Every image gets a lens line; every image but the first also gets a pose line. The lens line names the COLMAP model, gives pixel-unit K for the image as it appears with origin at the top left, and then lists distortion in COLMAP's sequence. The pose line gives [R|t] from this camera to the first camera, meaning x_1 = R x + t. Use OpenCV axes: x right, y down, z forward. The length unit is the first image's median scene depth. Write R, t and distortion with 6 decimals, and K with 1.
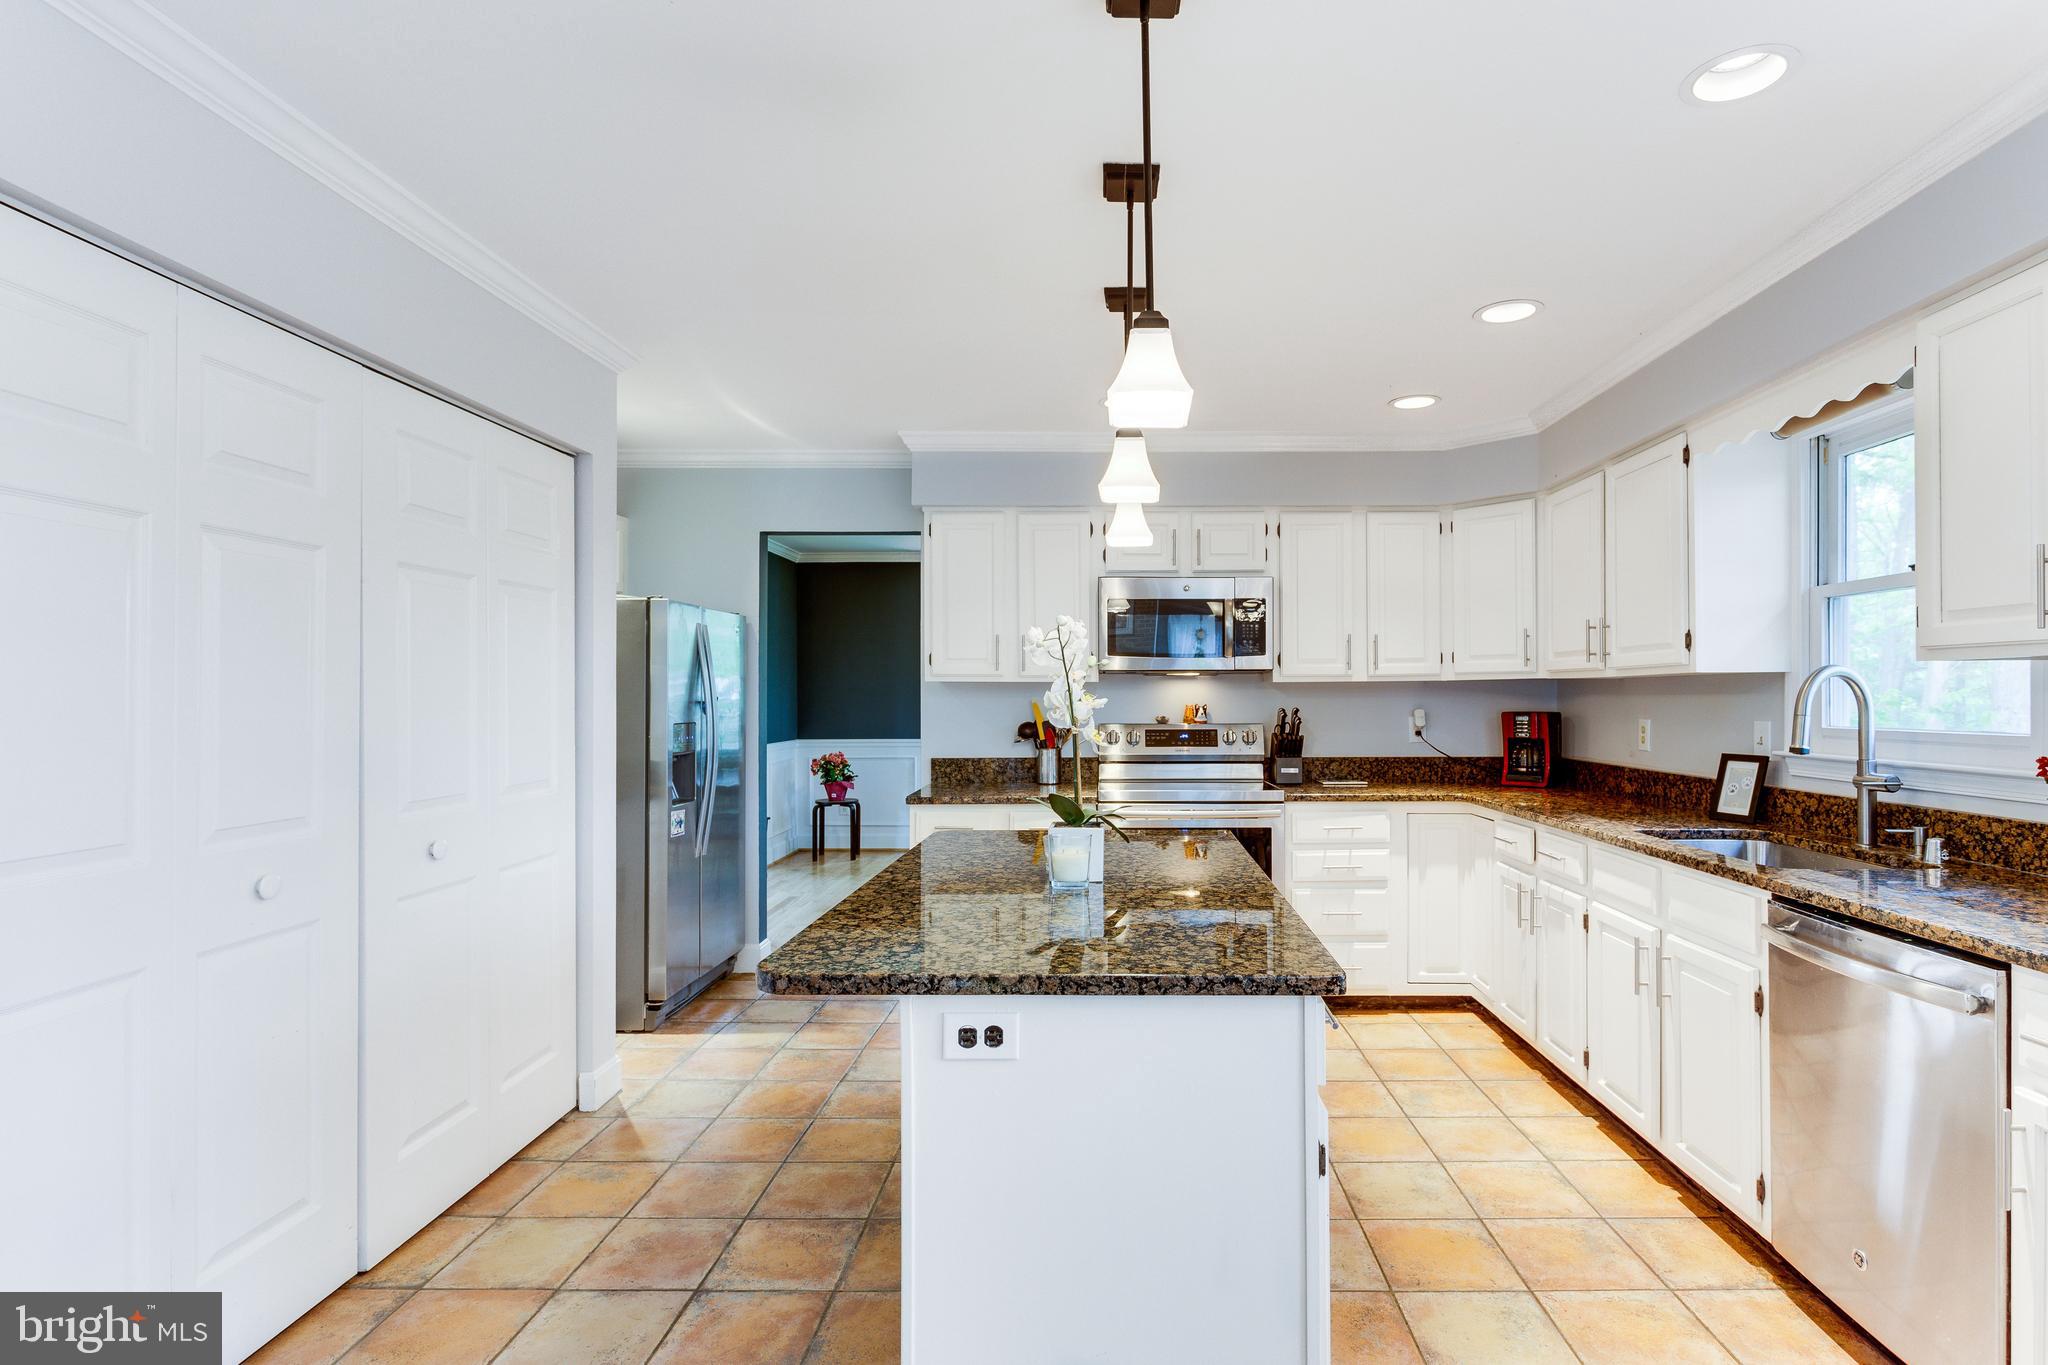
lens RADIAL K [[1052.1, 0, 1101.8], [0, 1052.1, 690.5], [0, 0, 1]] dist [0.001207, -0.001654]
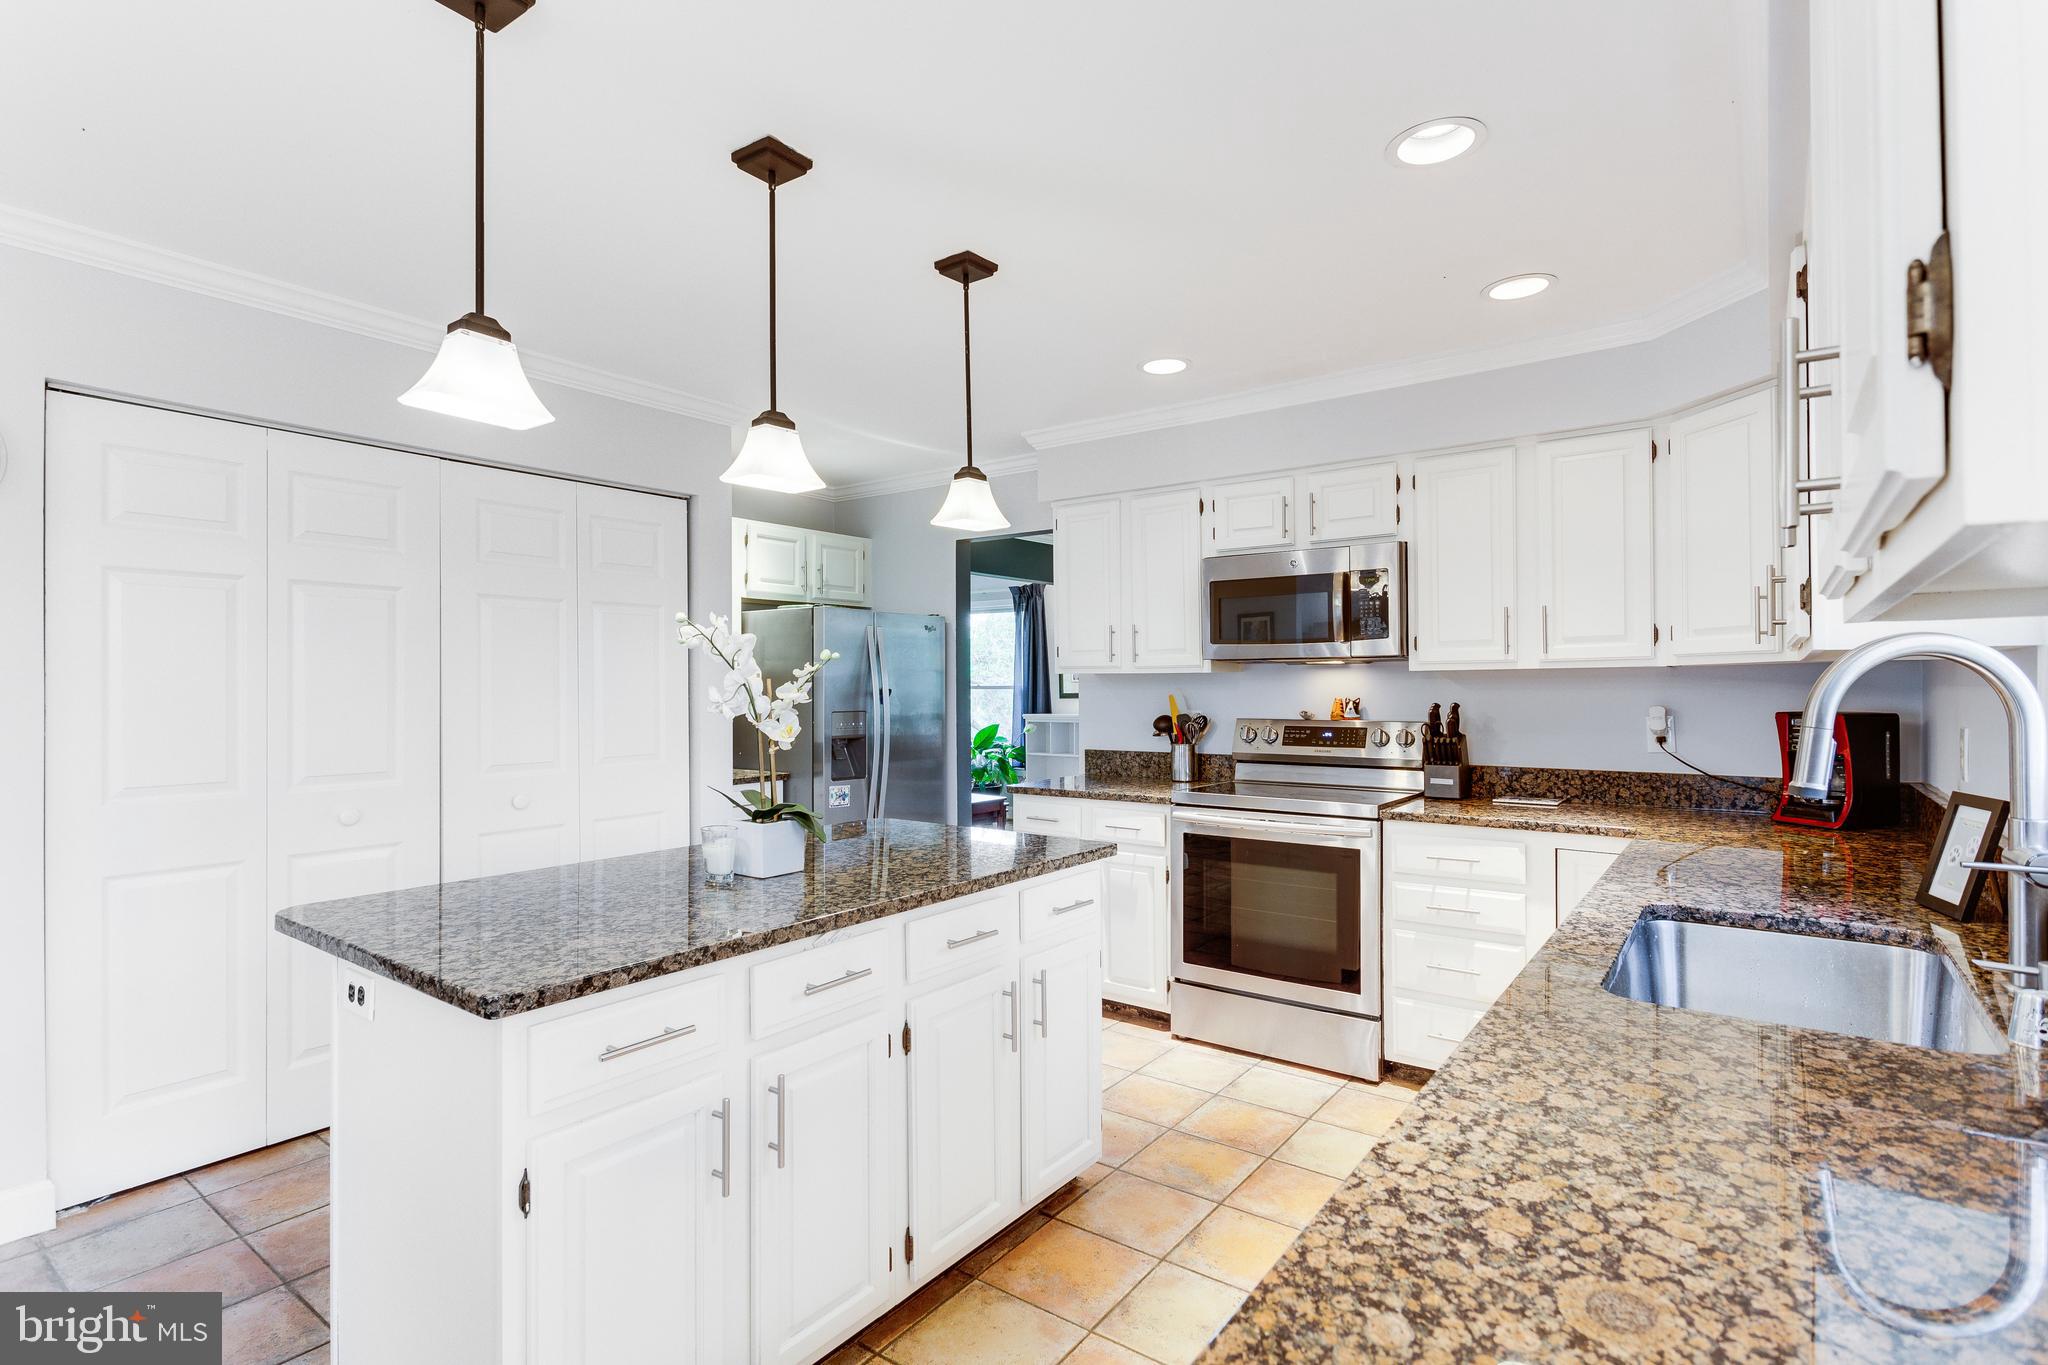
lens RADIAL K [[1001.6, 0, 992.2], [0, 1001.6, 681.9], [0, 0, 1]] dist [0.000542, -0.000178]
pose [[0.795174, -0.003491, -0.606372, 0.471442], [0.004404, 0.999990, 0.000018, -0.001306], [0.606366, -0.002685, 0.795181, 0.241356]]
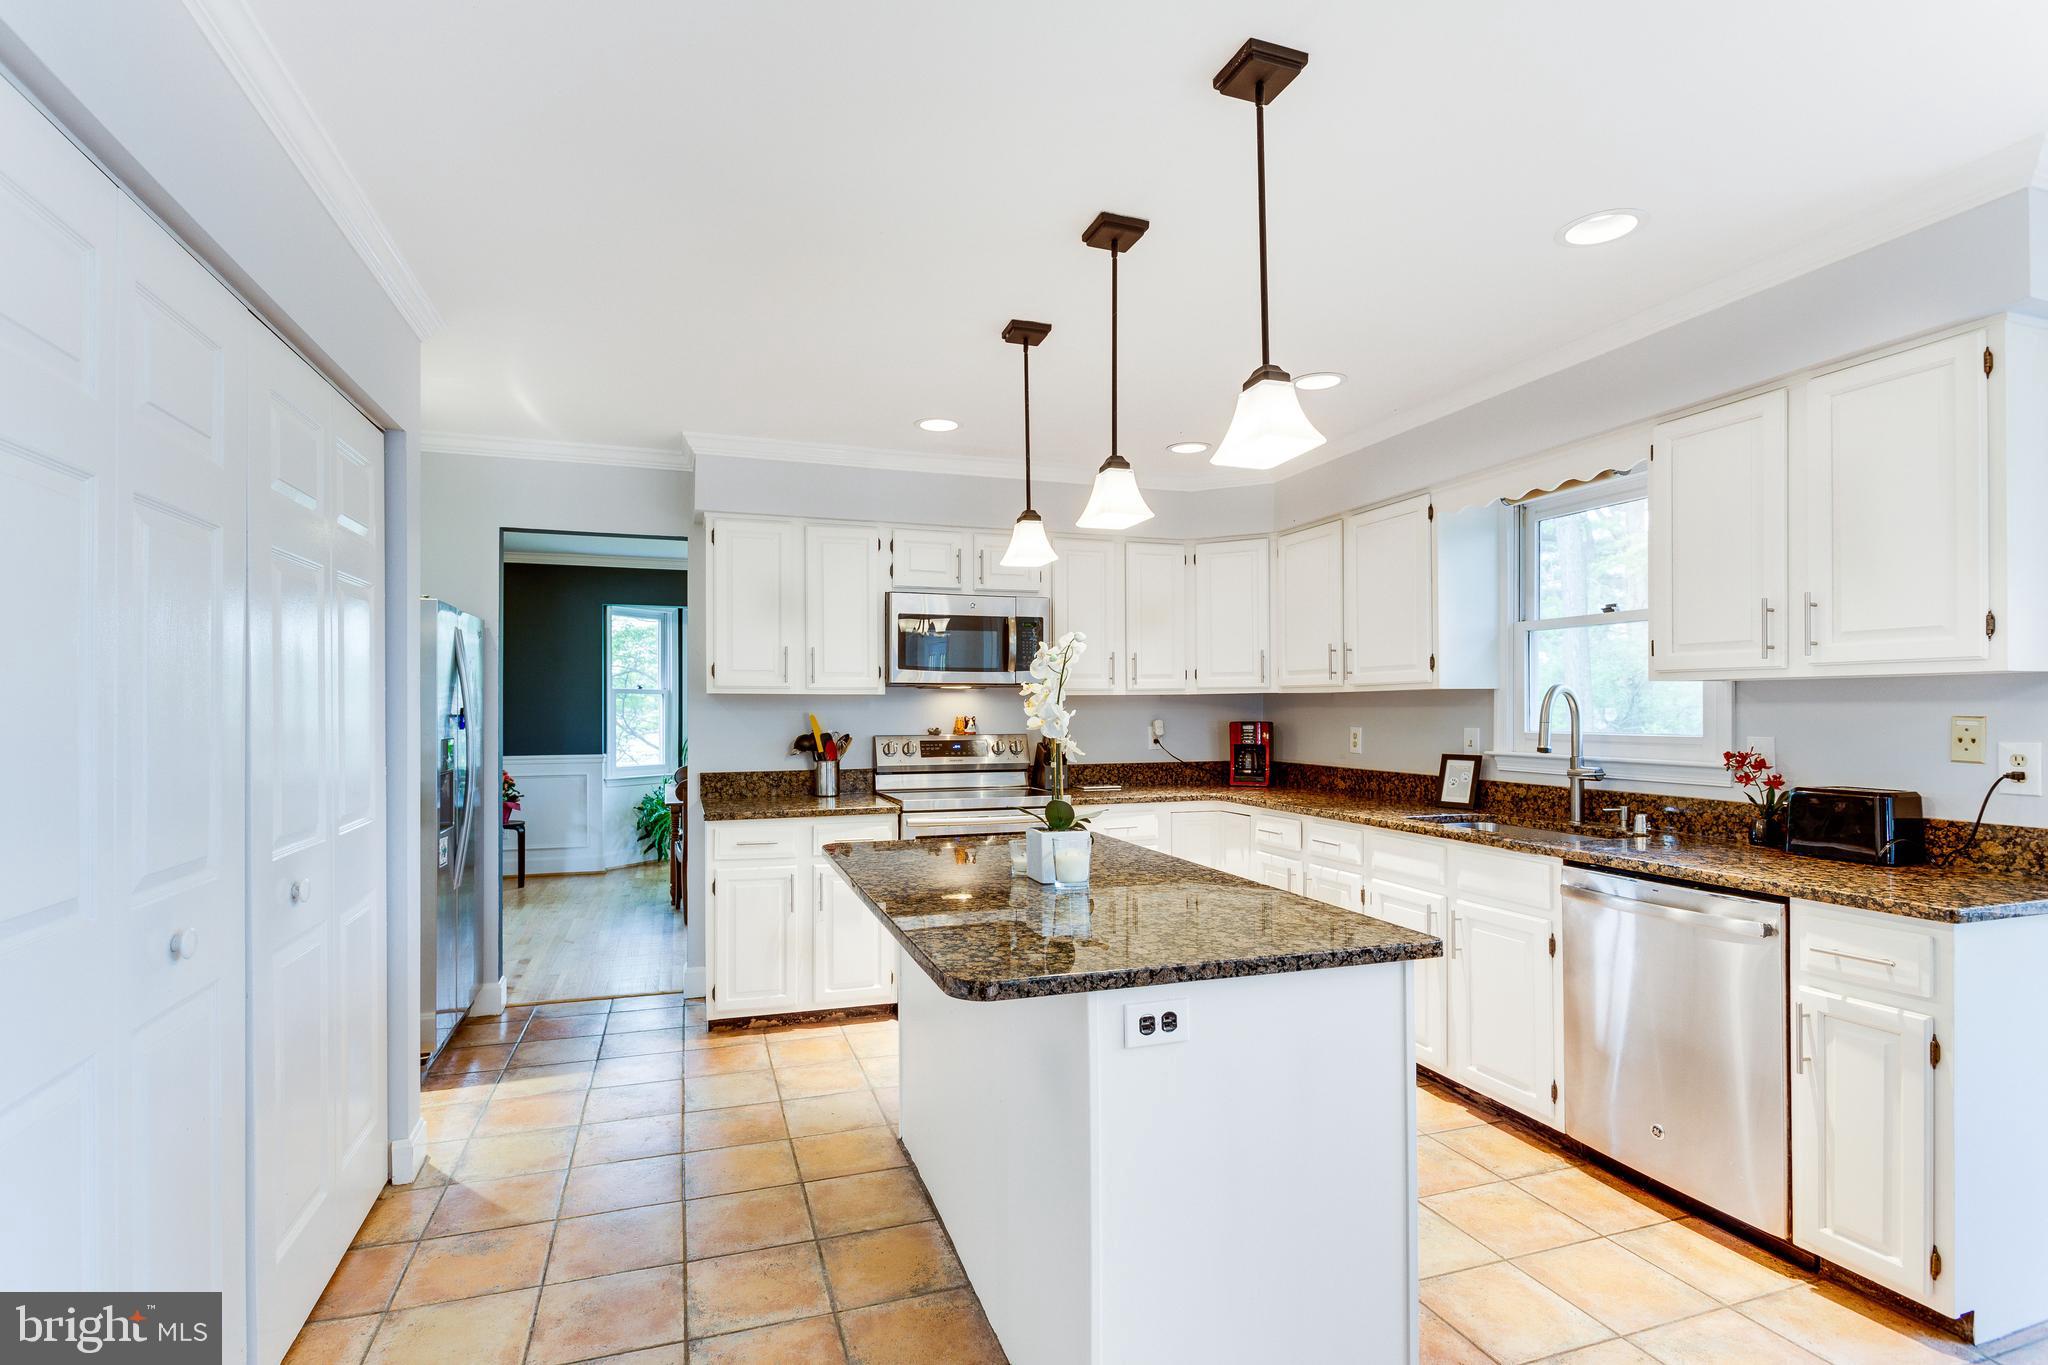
lens RADIAL K [[1022.1, 0, 1024.9], [0, 1022.1, 704.3], [0, 0, 1]] dist [0.004481, 0.000765]
pose [[0.943490, 0.000455, 0.331401, -0.257148], [-0.000851, 0.999999, 0.001049, 0.000187], [-0.331400, -0.001272, 0.943489, 0.023881]]
